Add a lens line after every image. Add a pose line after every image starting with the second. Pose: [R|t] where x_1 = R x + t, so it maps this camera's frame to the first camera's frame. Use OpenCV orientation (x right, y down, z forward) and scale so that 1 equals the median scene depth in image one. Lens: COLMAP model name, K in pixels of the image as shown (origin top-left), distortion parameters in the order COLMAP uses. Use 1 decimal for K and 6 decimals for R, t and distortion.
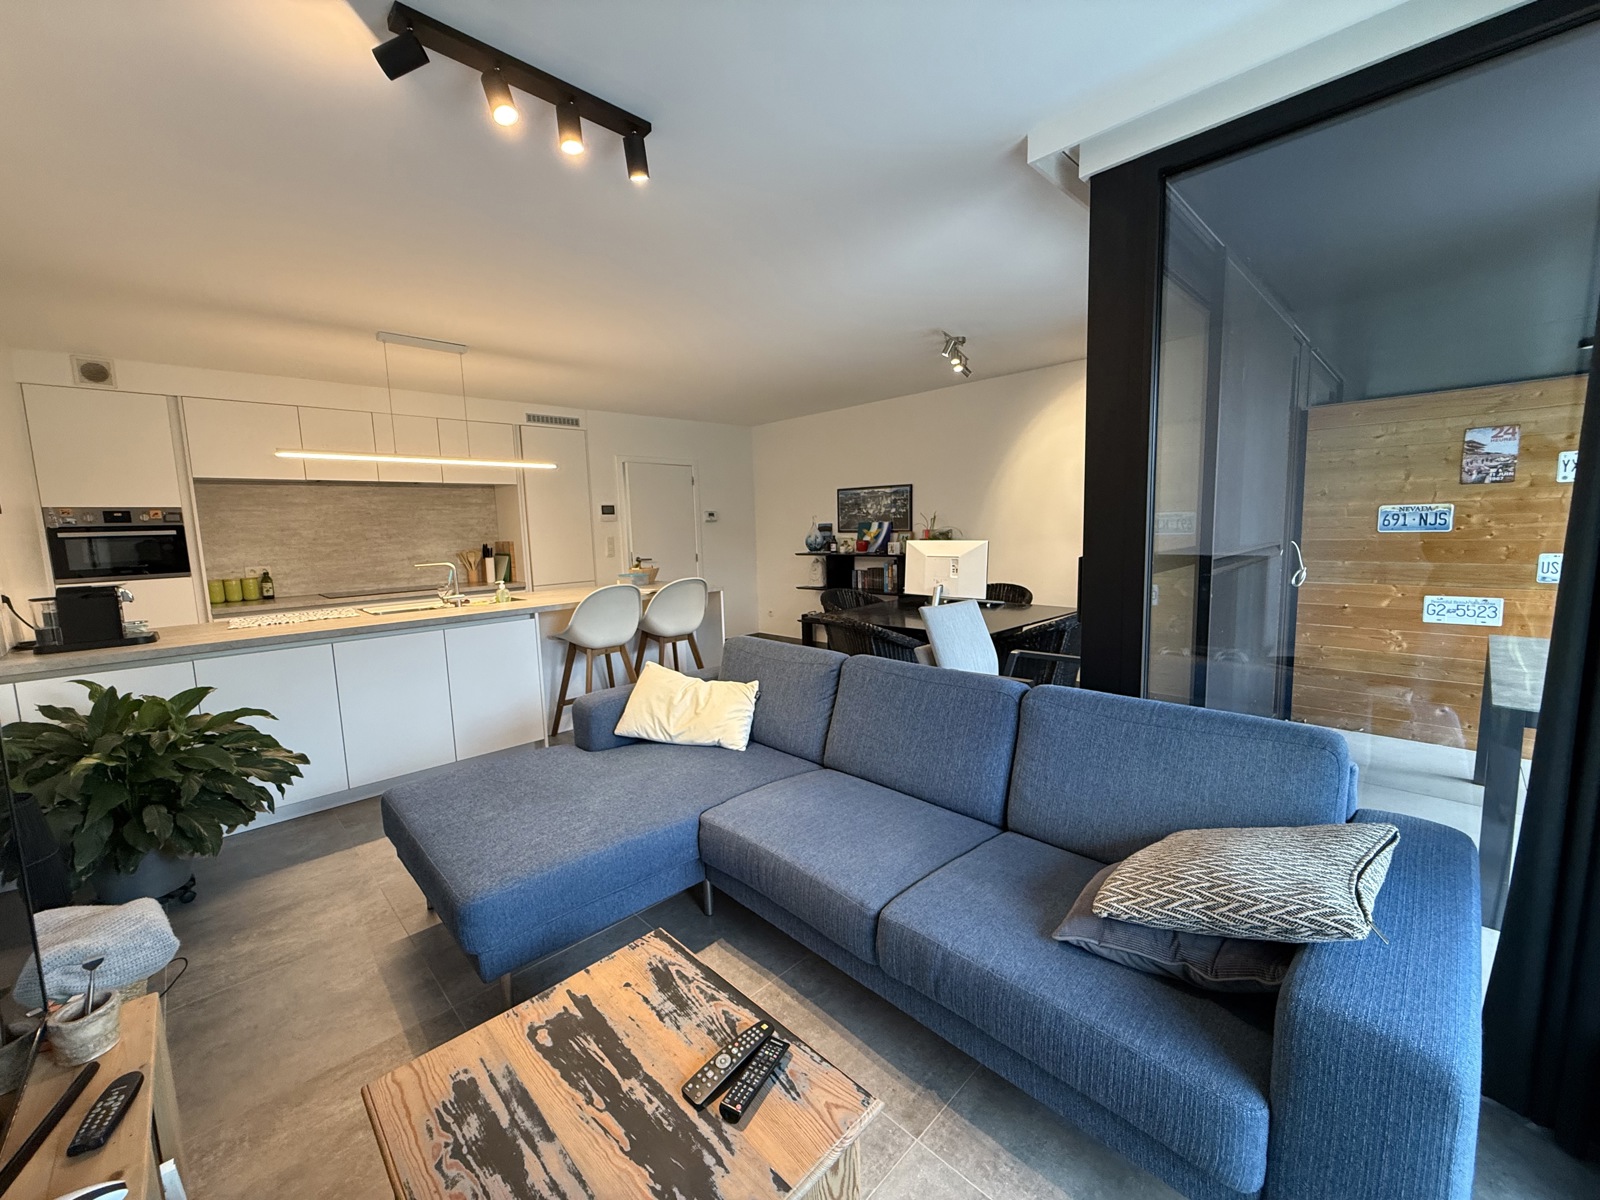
lens RADIAL K [[636.0, 0, 796.0], [0, 636.0, 598.8], [0, 0, 1]] dist [-0.000649, 0.000218]
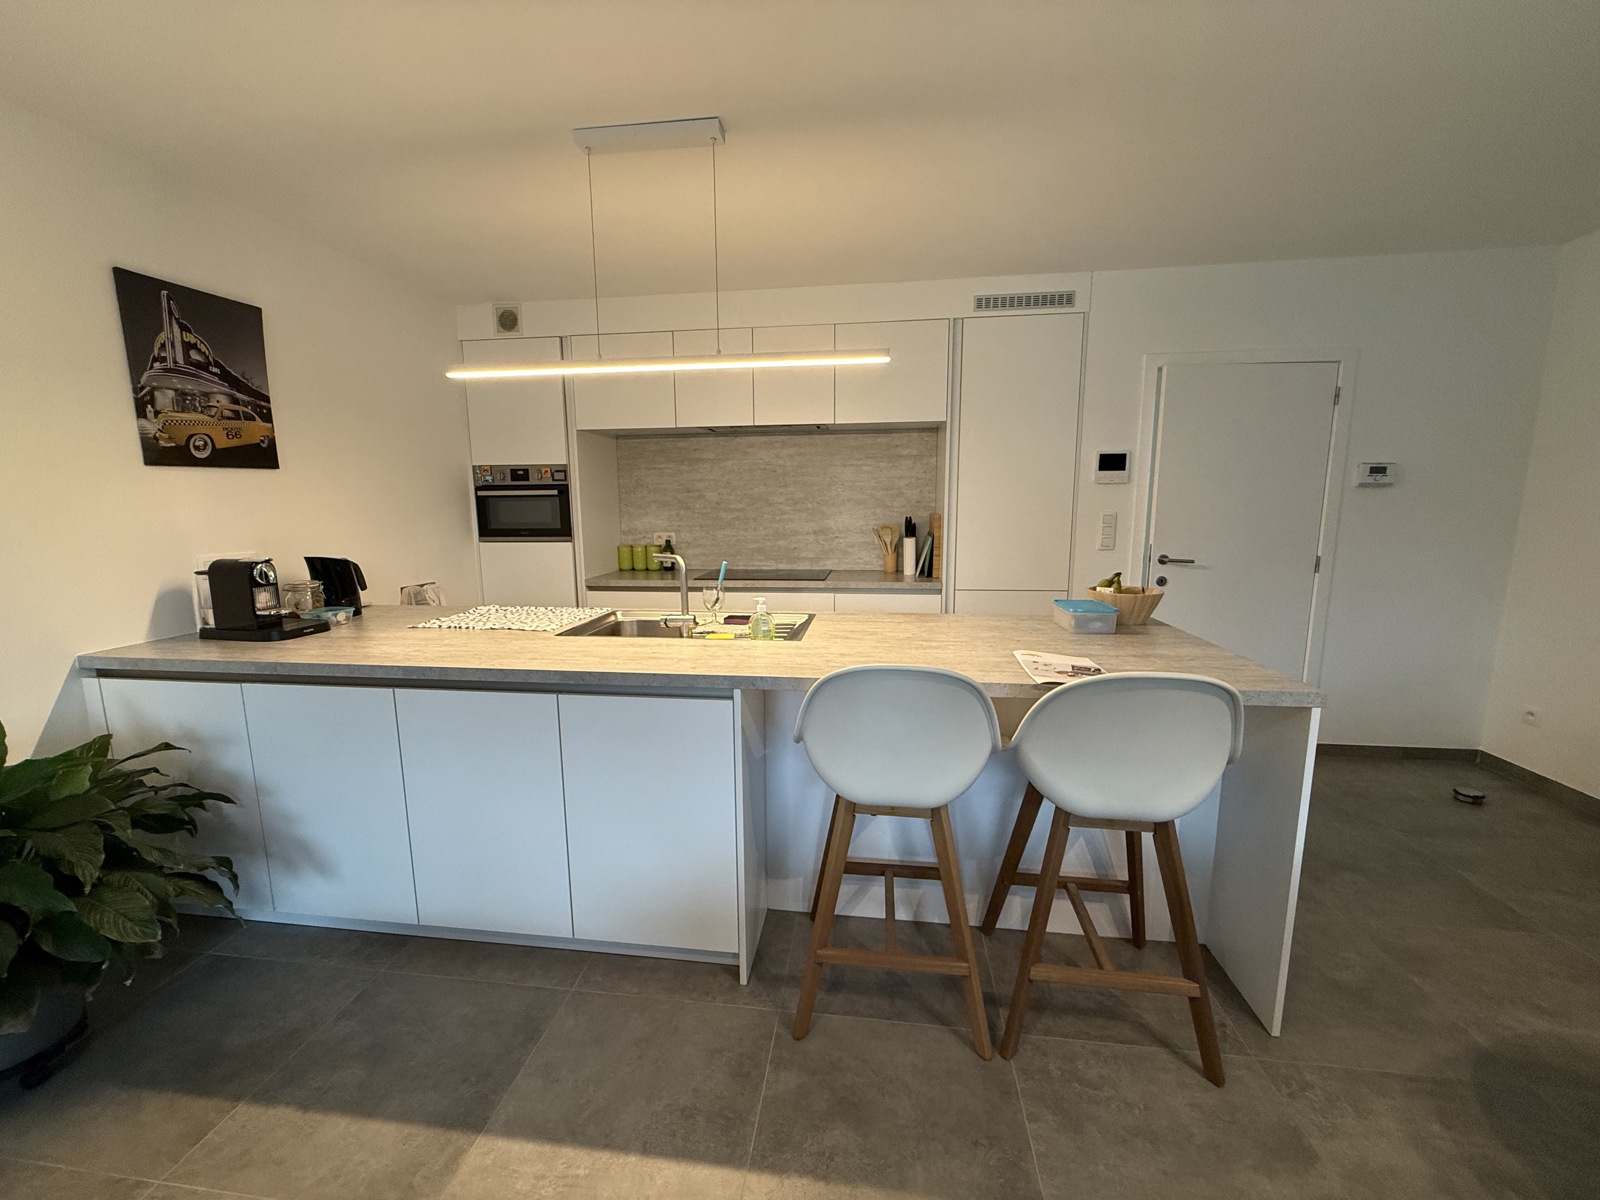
lens RADIAL K [[636.0, 0, 796.4], [0, 636.0, 595.3], [0, 0, 1]] dist [-0.000649, 0.000218]
pose [[0.615833, 0.141705, -0.775028, -0.037666], [-0.102281, 0.989748, 0.099692, -0.067621], [0.781209, 0.017877, 0.624013, 0.563825]]
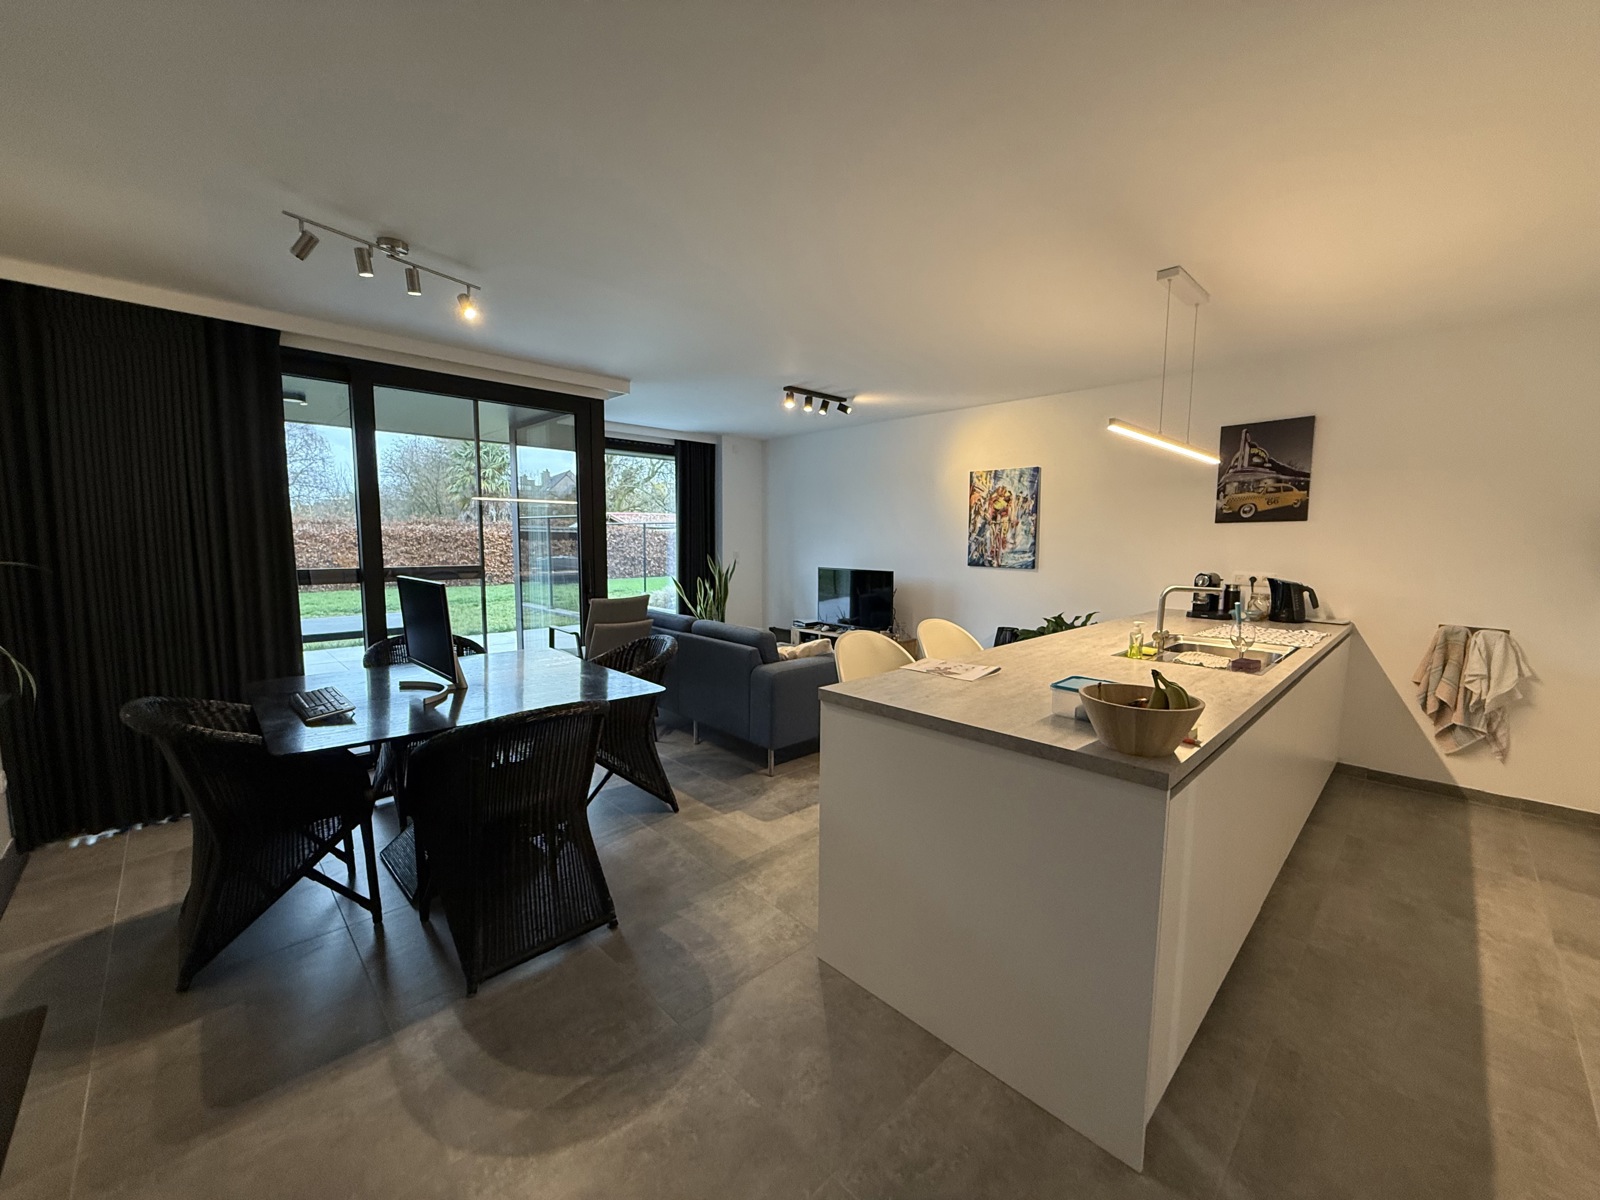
lens RADIAL K [[636.0, 0, 801.6], [0, 636.0, 599.1], [0, 0, 1]] dist [-0.000649, 0.000218]
pose [[-0.999745, 0.022263, -0.003749, -0.127578], [0.020926, 0.976131, 0.216173, -0.206309], [0.008472, 0.216040, -0.976348, 1.684296]]
